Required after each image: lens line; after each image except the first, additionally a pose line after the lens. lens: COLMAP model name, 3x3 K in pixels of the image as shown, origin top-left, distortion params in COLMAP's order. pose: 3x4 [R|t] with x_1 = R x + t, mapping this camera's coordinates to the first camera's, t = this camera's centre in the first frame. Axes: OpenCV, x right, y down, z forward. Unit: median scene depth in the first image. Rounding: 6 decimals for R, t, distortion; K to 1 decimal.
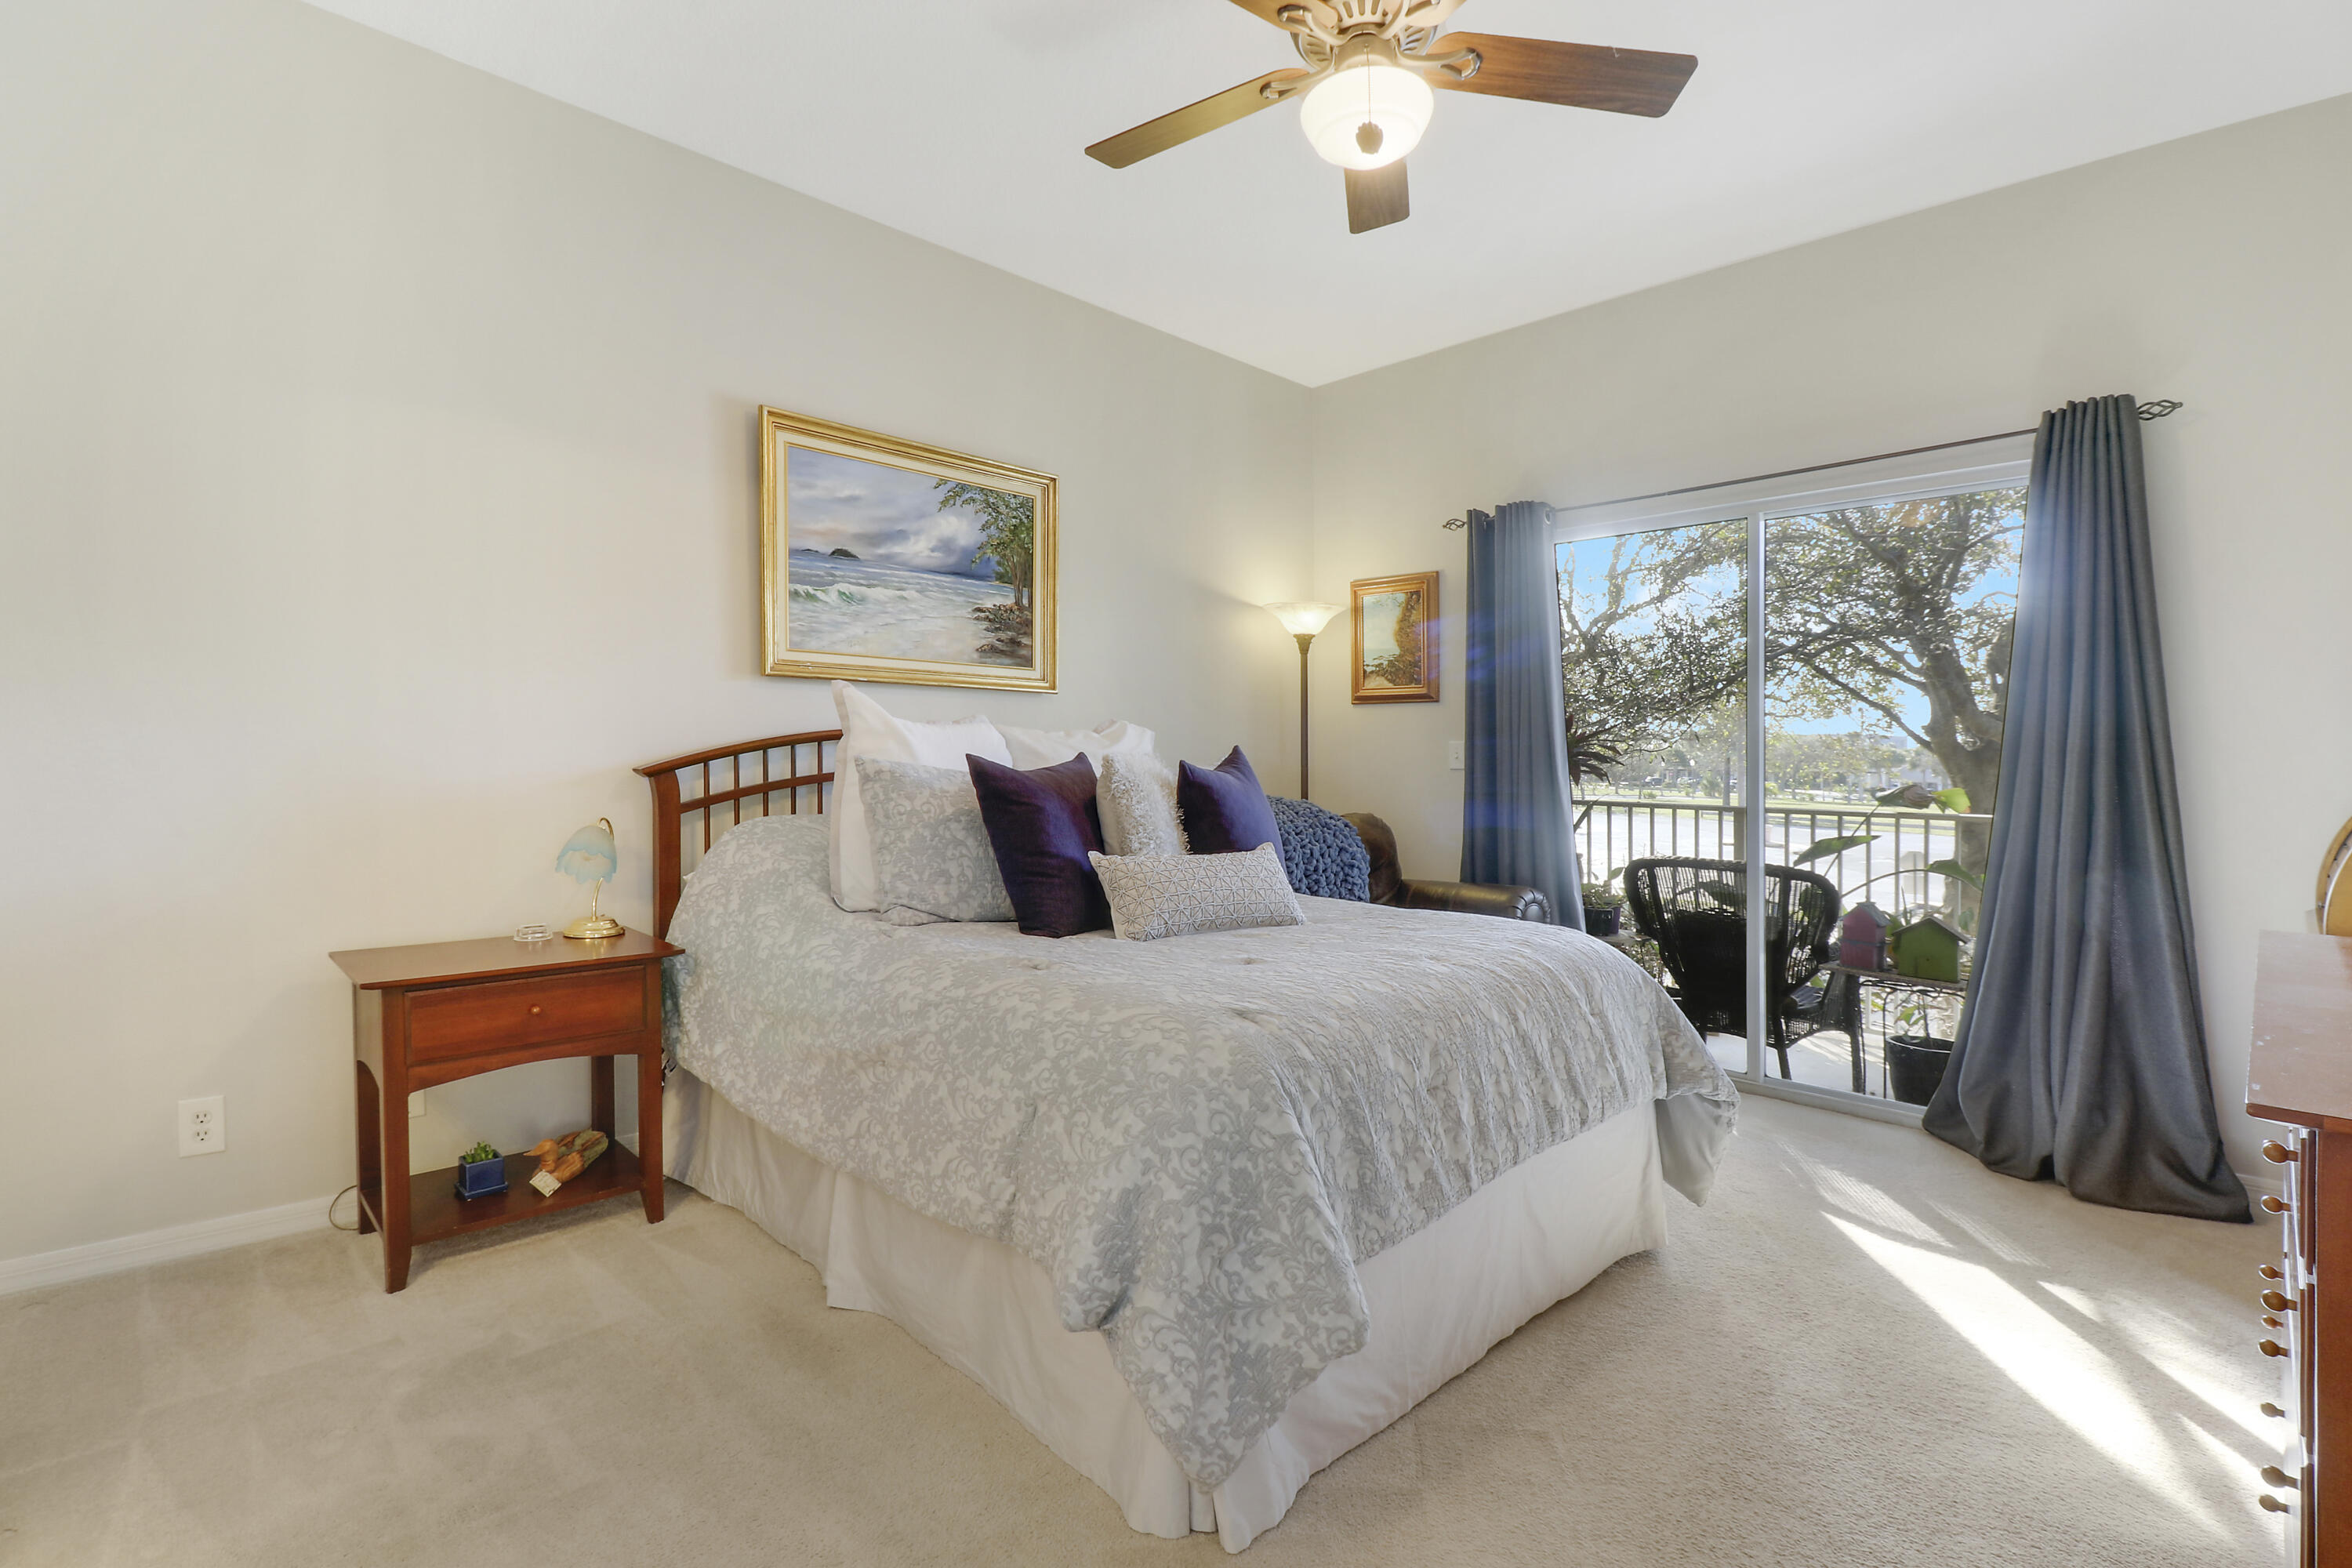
lens RADIAL K [[1100.5, 0, 1185.0], [0, 1100.5, 757.1], [0, 0, 1]] dist [0.000956, -0.000468]
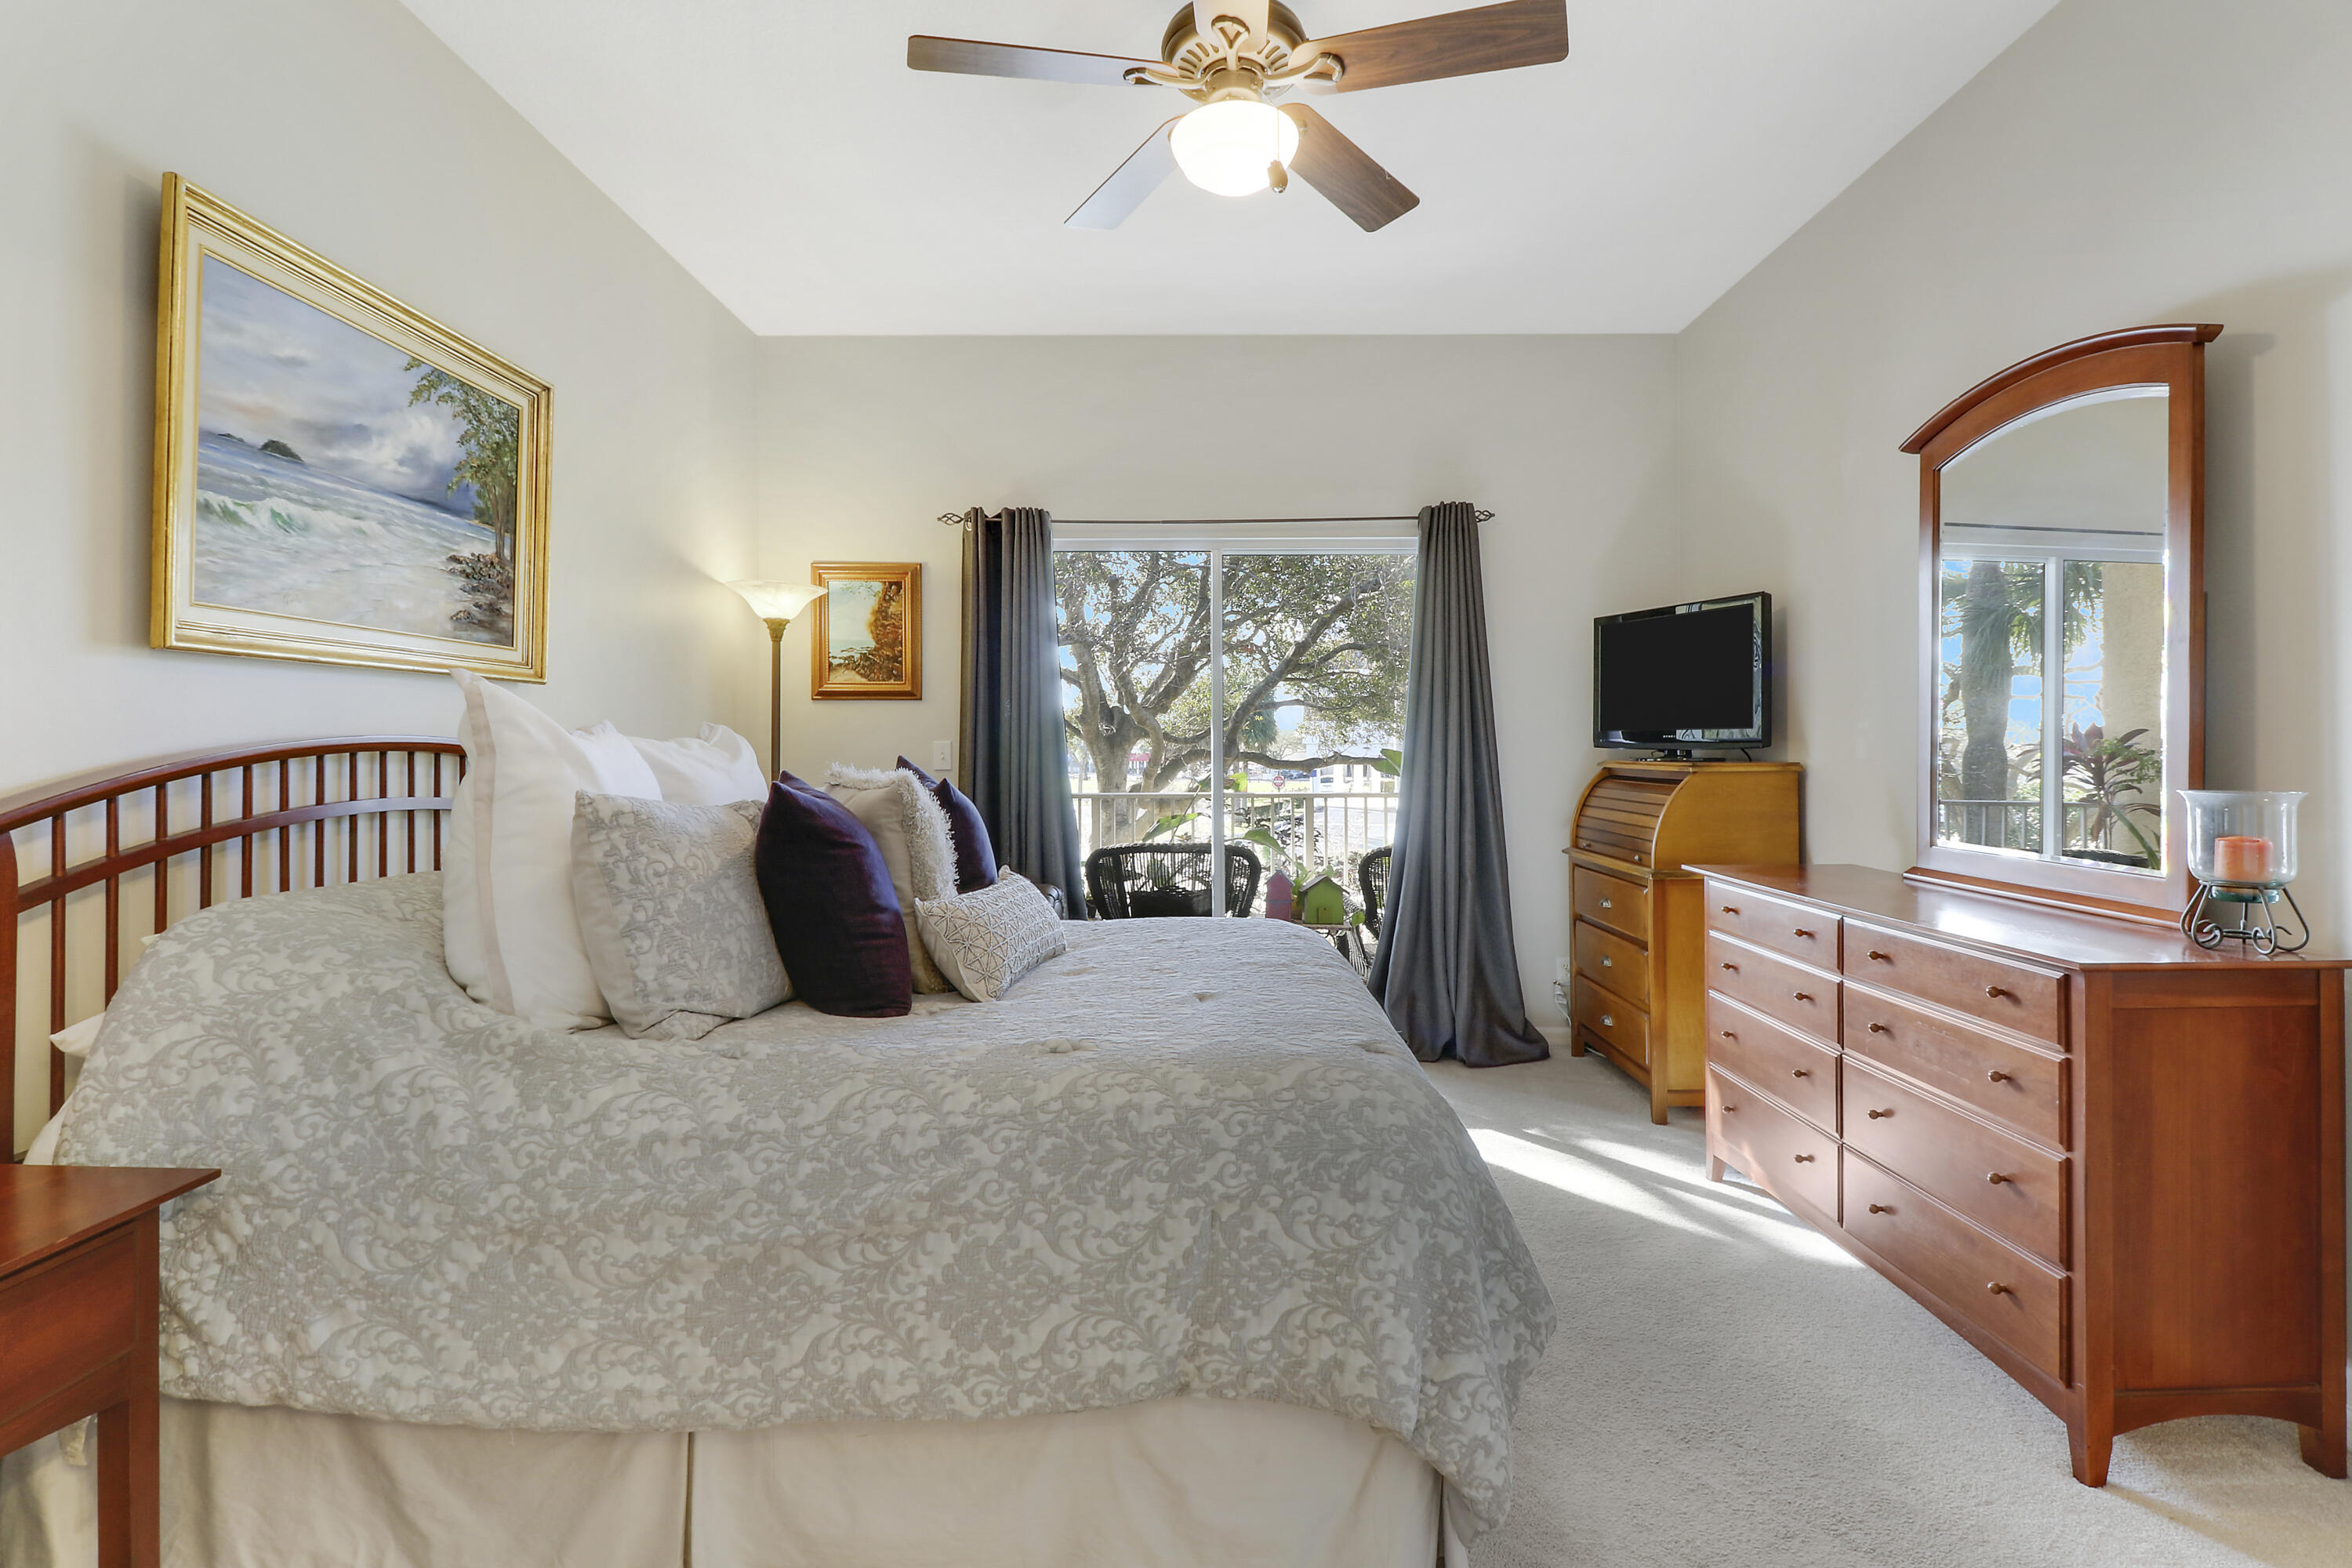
lens RADIAL K [[1109.9, 0, 1219.9], [0, 1109.9, 696.0], [0, 0, 1]] dist [-0.001287, -0.001184]
pose [[0.687096, 0.020800, 0.726269, -0.375420], [0.007479, 0.999335, -0.035696, -0.022704], [-0.726528, 0.029958, 0.686483, 0.200493]]
